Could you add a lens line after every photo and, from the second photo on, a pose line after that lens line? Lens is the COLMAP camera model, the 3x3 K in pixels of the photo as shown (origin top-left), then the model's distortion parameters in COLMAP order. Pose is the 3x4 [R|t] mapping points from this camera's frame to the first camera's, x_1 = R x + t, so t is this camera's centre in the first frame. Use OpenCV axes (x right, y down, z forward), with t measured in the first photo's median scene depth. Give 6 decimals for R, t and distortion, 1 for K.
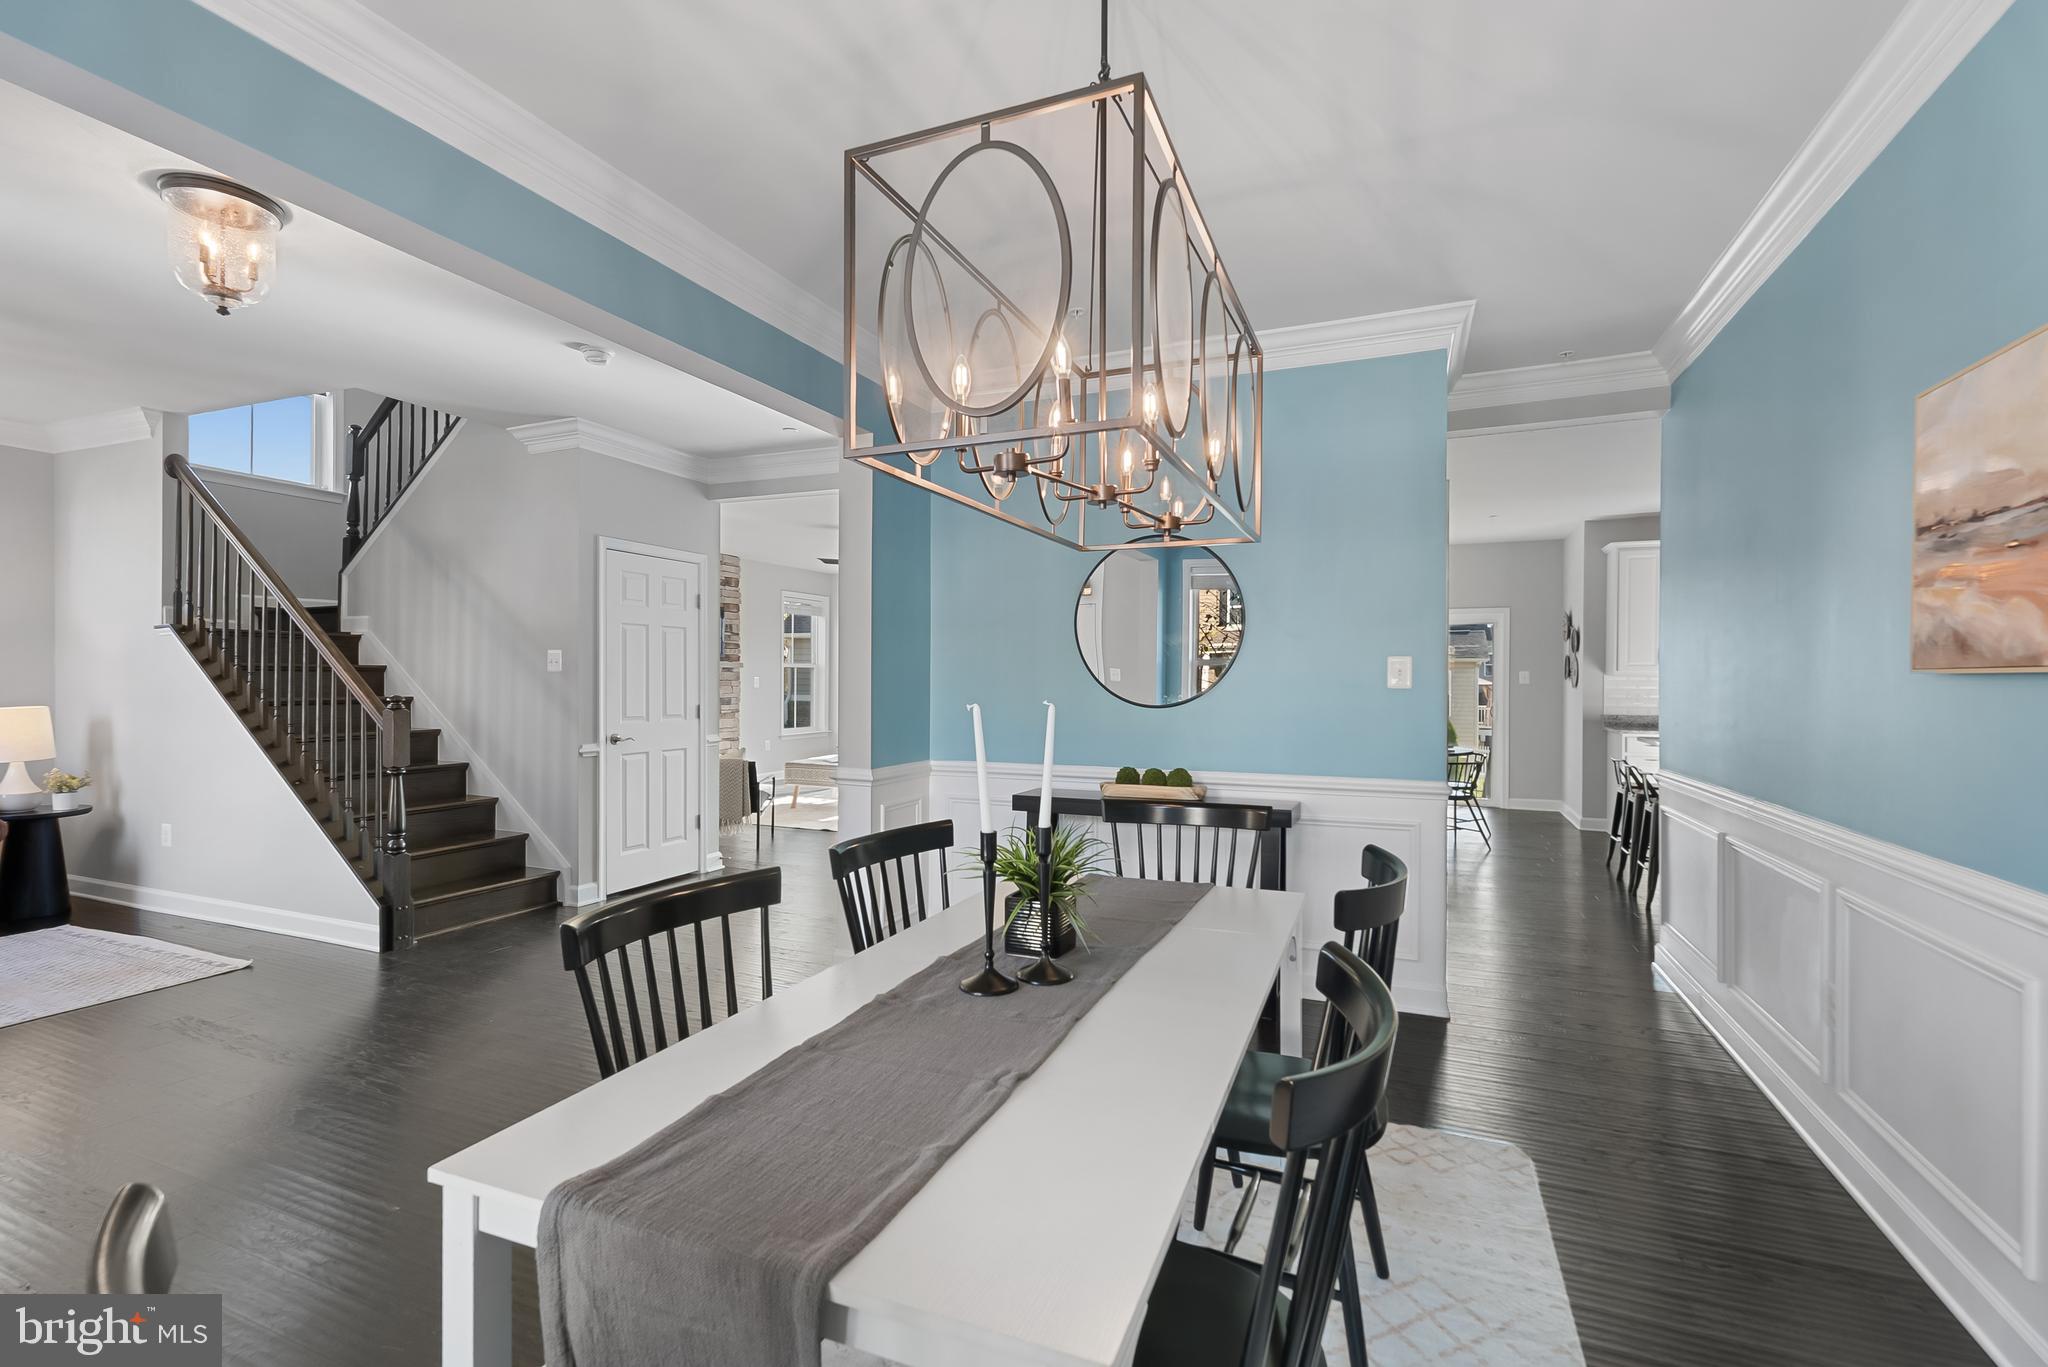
lens RADIAL K [[922.8, 0, 1027.3], [0, 922.8, 681.2], [0, 0, 1]] dist [0.000525, -0.000232]
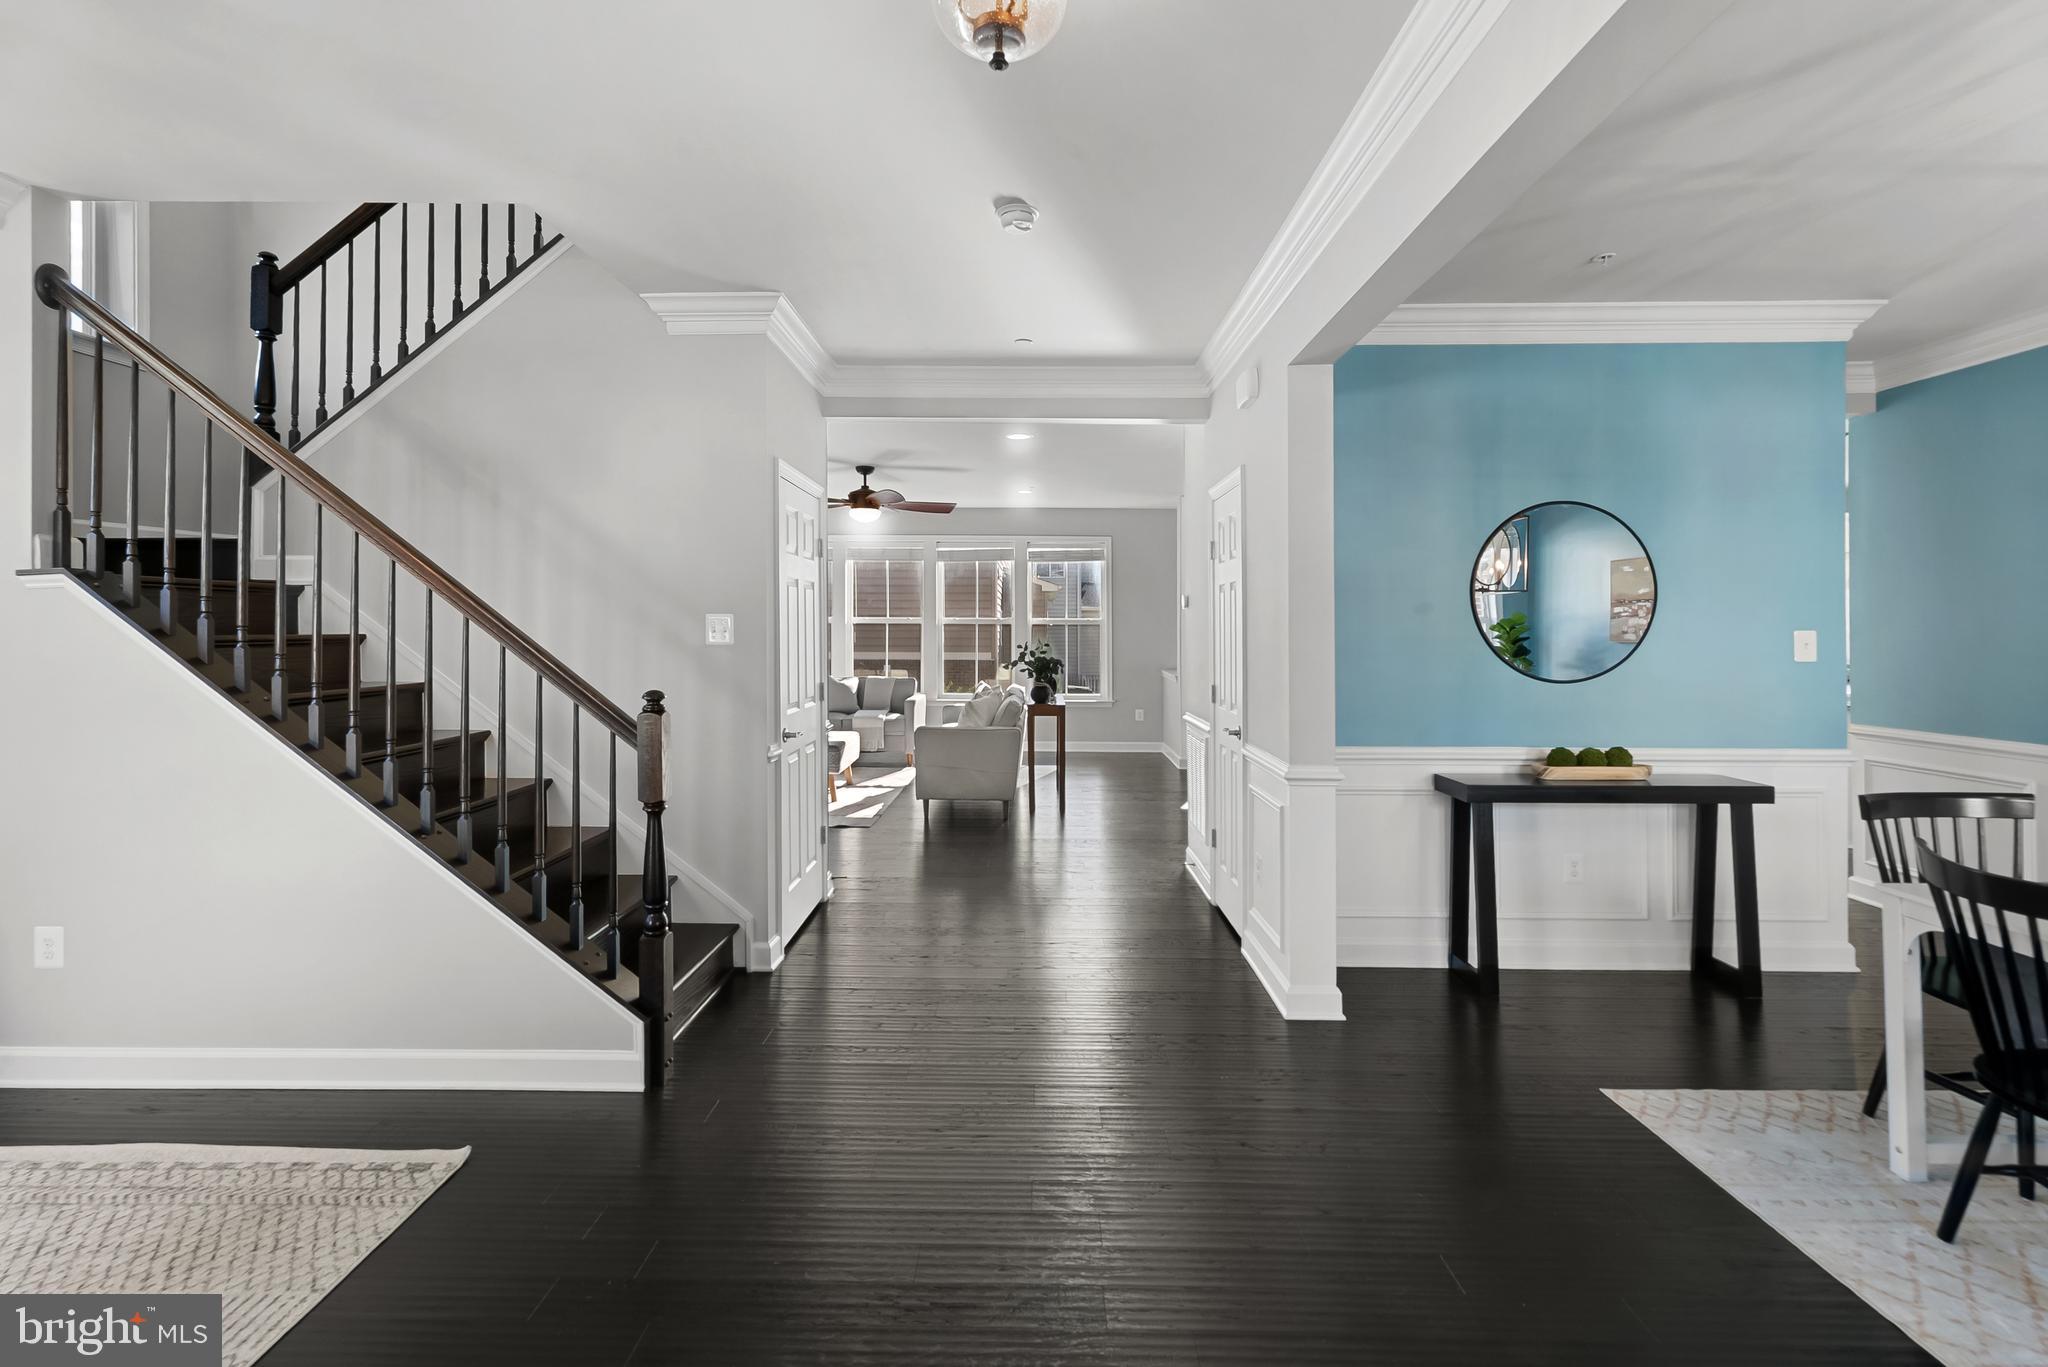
lens RADIAL K [[961.5, 0, 1020.8], [0, 961.5, 618.7], [0, 0, 1]] dist [0.004123, 0.000935]
pose [[0.928895, 0.000511, 0.370342, -0.606315], [0.002923, 0.999958, -0.008711, -0.023979], [-0.370331, 0.009174, 0.928854, 0.240407]]
